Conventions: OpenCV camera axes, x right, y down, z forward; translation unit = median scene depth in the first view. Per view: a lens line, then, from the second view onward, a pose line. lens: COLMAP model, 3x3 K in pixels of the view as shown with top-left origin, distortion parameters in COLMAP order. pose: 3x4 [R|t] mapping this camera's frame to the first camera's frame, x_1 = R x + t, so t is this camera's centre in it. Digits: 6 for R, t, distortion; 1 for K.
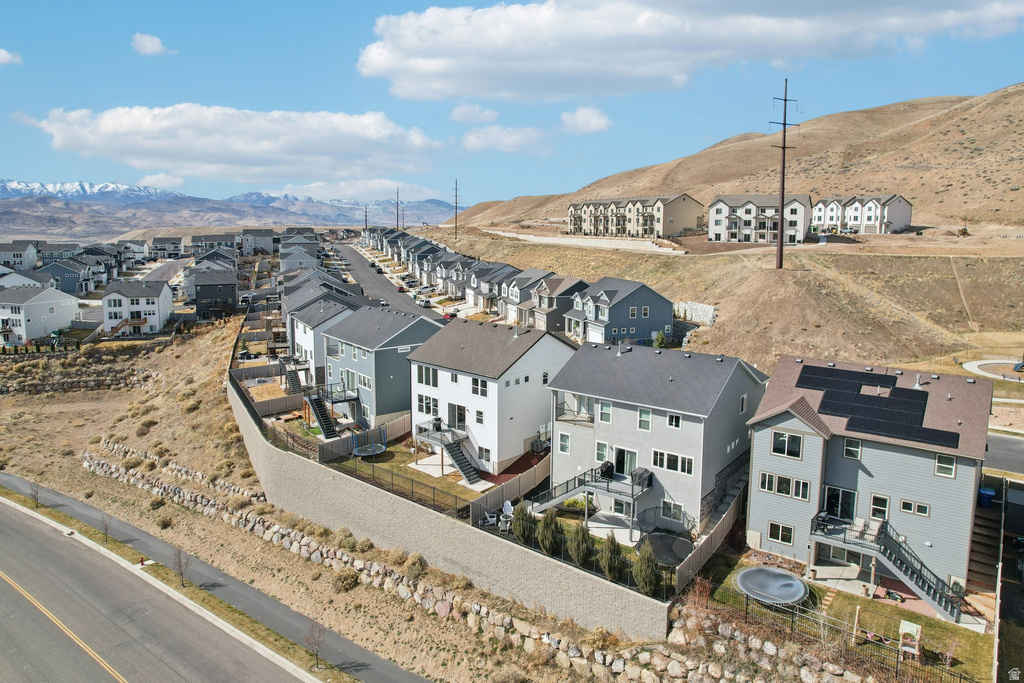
lens RADIAL K [[664.3, 0, 495.6], [0, 664.3, 295.8], [0, 0, 1]] dist [-0.076736, 0.076636]
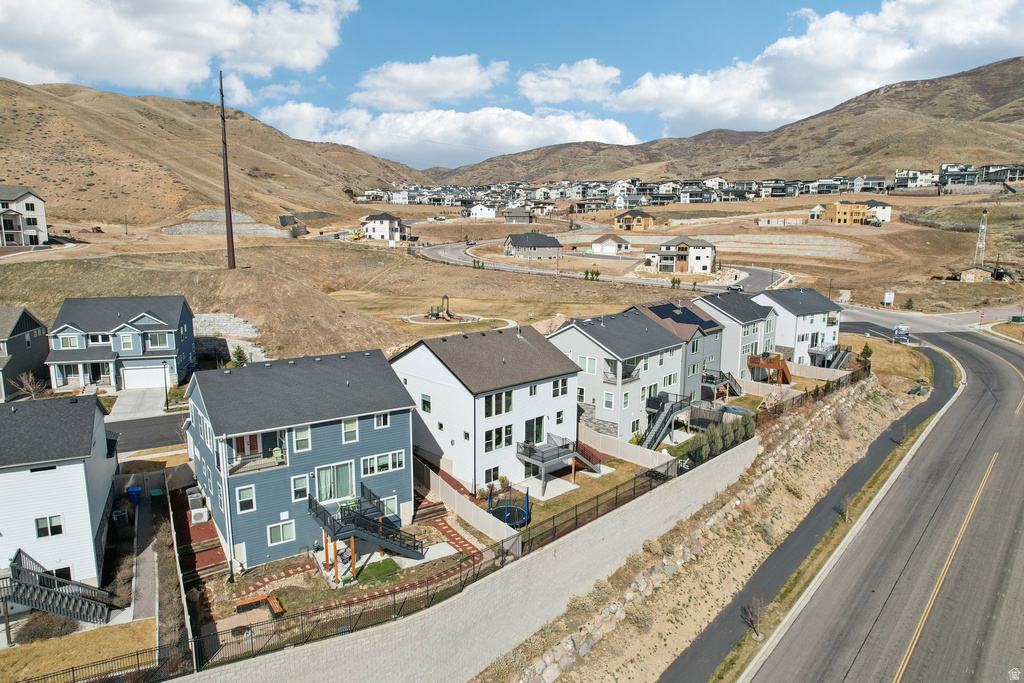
lens RADIAL K [[655.9, 0, 512.0], [0, 655.9, 341.5], [0, 0, 1]] dist [-0.077952, 0.066026]
pose [[0.042470, -0.167741, 0.984916, -0.781788], [0.096913, 0.981848, 0.163039, -0.076756], [-0.994386, 0.088527, 0.057955, 0.805245]]
